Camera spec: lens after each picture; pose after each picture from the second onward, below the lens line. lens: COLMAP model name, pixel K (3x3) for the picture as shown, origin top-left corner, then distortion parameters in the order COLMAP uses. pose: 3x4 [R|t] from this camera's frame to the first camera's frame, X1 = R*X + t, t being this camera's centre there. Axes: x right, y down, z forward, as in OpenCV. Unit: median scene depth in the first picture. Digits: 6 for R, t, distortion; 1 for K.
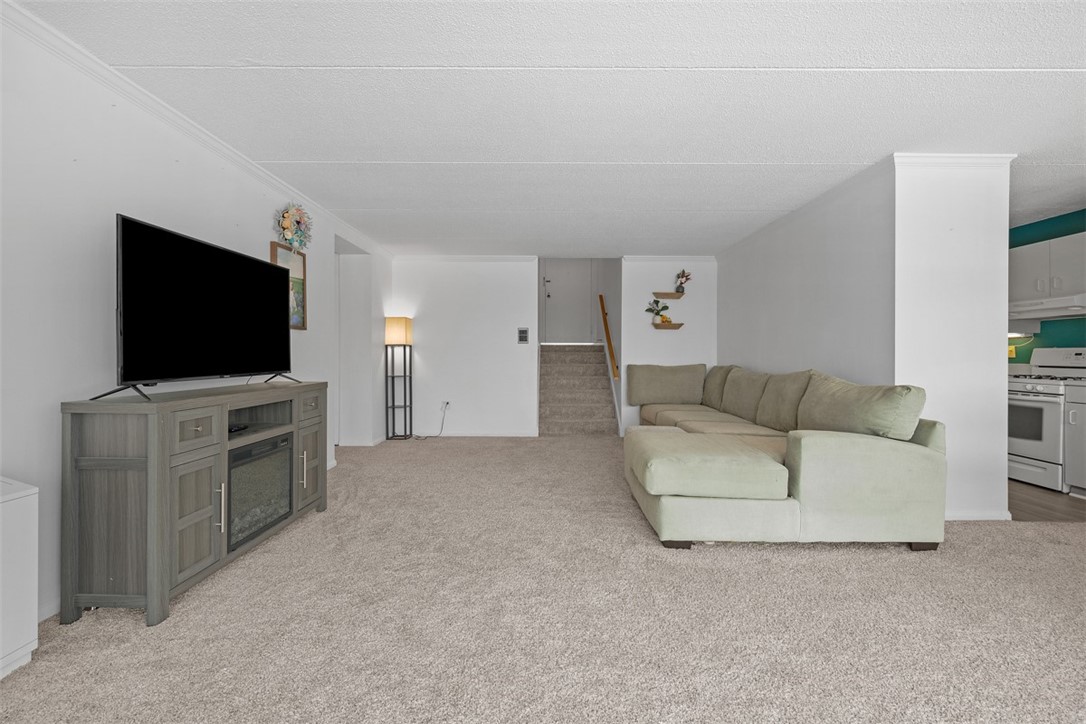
lens RADIAL K [[448.5, 0, 539.2], [0, 448.5, 356.9], [0, 0, 1]] dist [-0.009987, 0.002990]
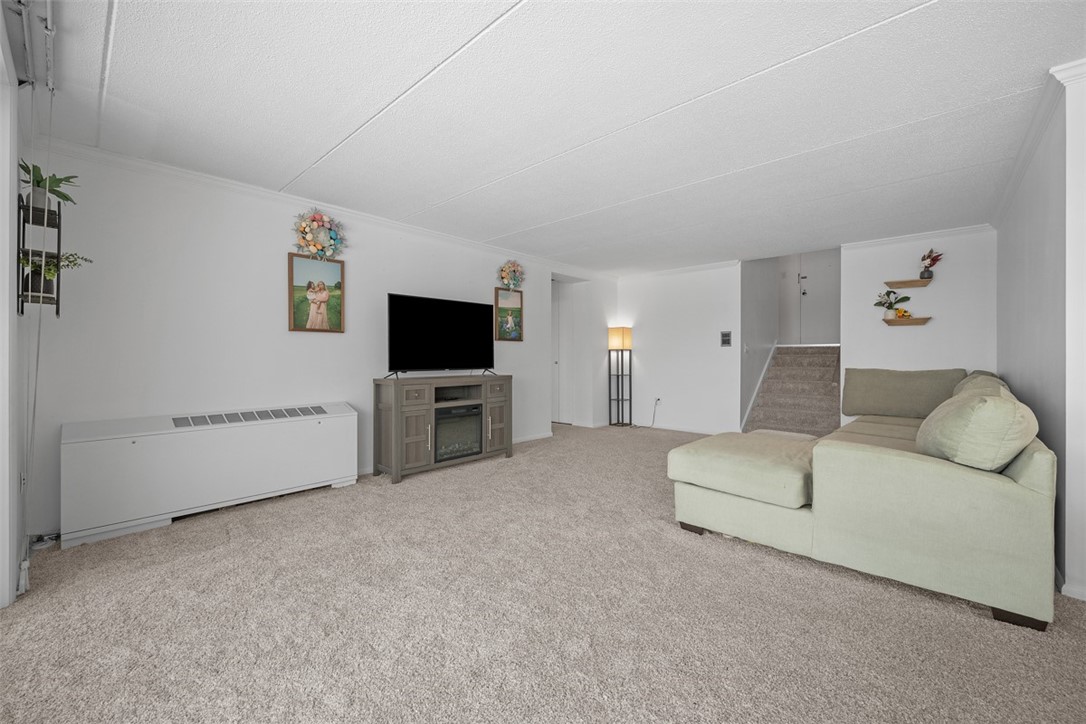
lens RADIAL K [[427.9, 0, 542.4], [0, 427.9, 357.4], [0, 0, 1]] dist [-0.001208, -0.000936]
pose [[0.742145, -0.002527, -0.670235, 0.521679], [-0.001161, 0.999987, -0.005056, 0.001417], [0.670239, 0.004531, 0.742132, -0.024649]]
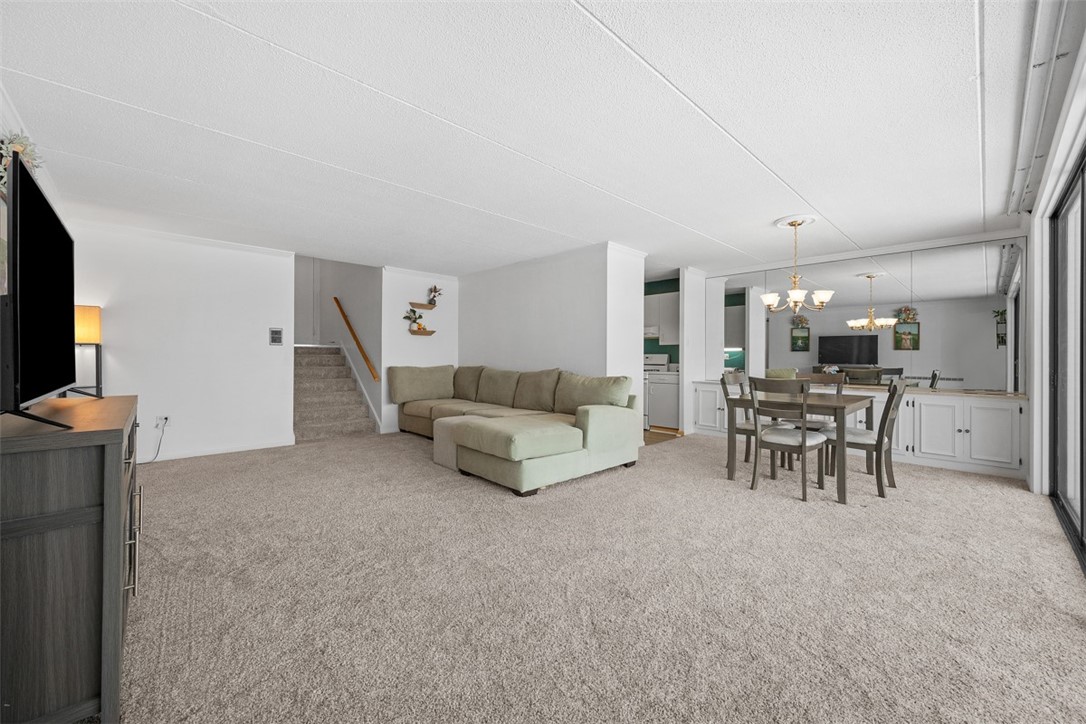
lens RADIAL K [[427.9, 0, 540.2], [0, 427.9, 353.6], [0, 0, 1]] dist [-0.001208, -0.000936]
pose [[0.720635, 0.006115, 0.693288, -0.424394], [0.000207, 0.999959, -0.009036, -0.007532], [-0.693315, 0.006655, 0.720604, -0.001877]]
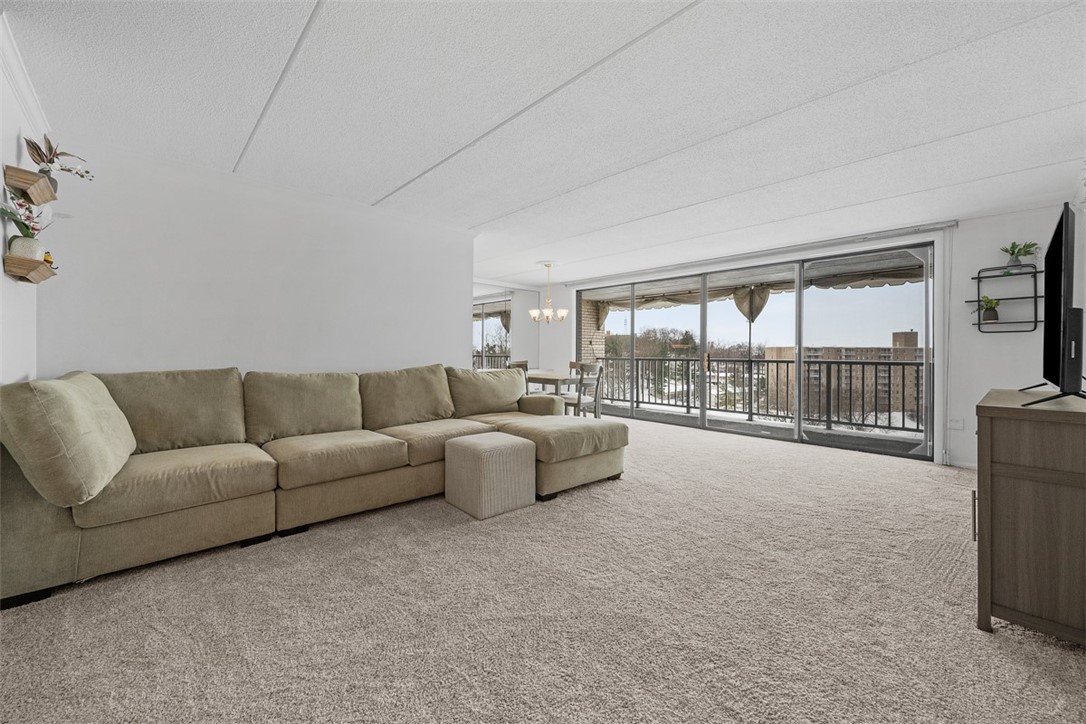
lens RADIAL K [[427.9, 0, 538.2], [0, 427.9, 356.2], [0, 0, 1]] dist [-0.001208, -0.000936]
pose [[-0.685393, -0.012510, 0.728066, -0.423465], [-0.003380, 0.999896, 0.013998, -0.011268], [-0.728165, 0.007134, -0.685364, 1.567578]]
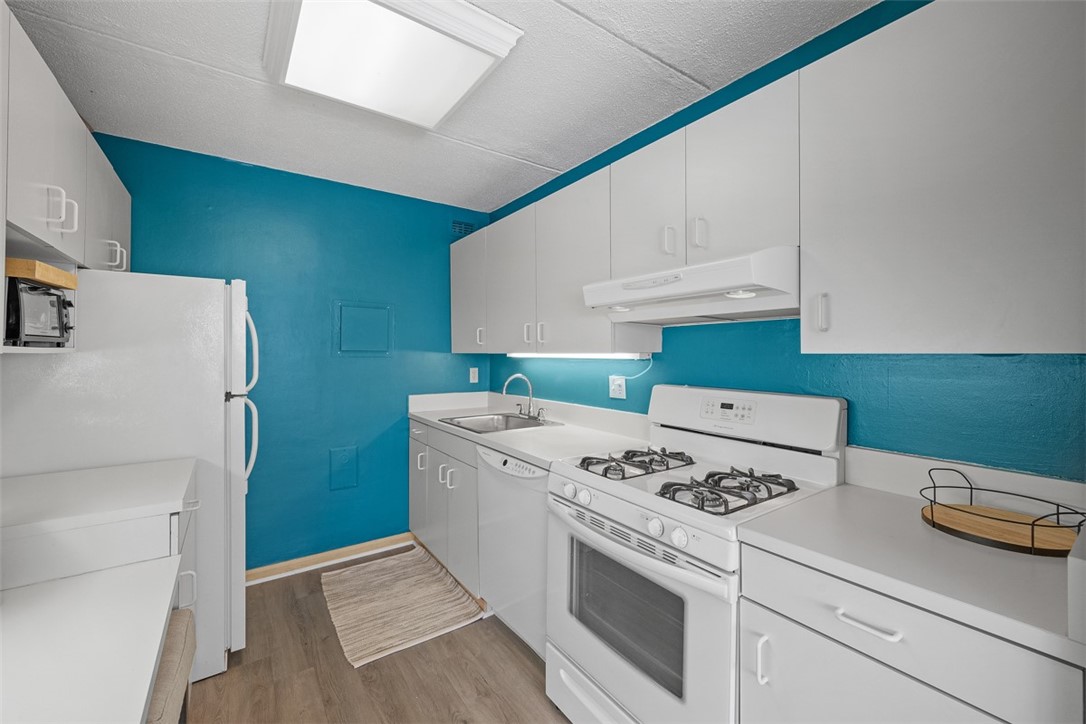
lens RADIAL K [[427.9, 0, 543.5], [0, 427.9, 354.0], [0, 0, 1]] dist [-0.001208, -0.000936]
pose [[0.812696, -0.000781, 0.582688, 0.901739], [0.002317, 0.999996, -0.001890, -0.062705], [-0.582684, 0.002886, 0.812694, 0.838612]]
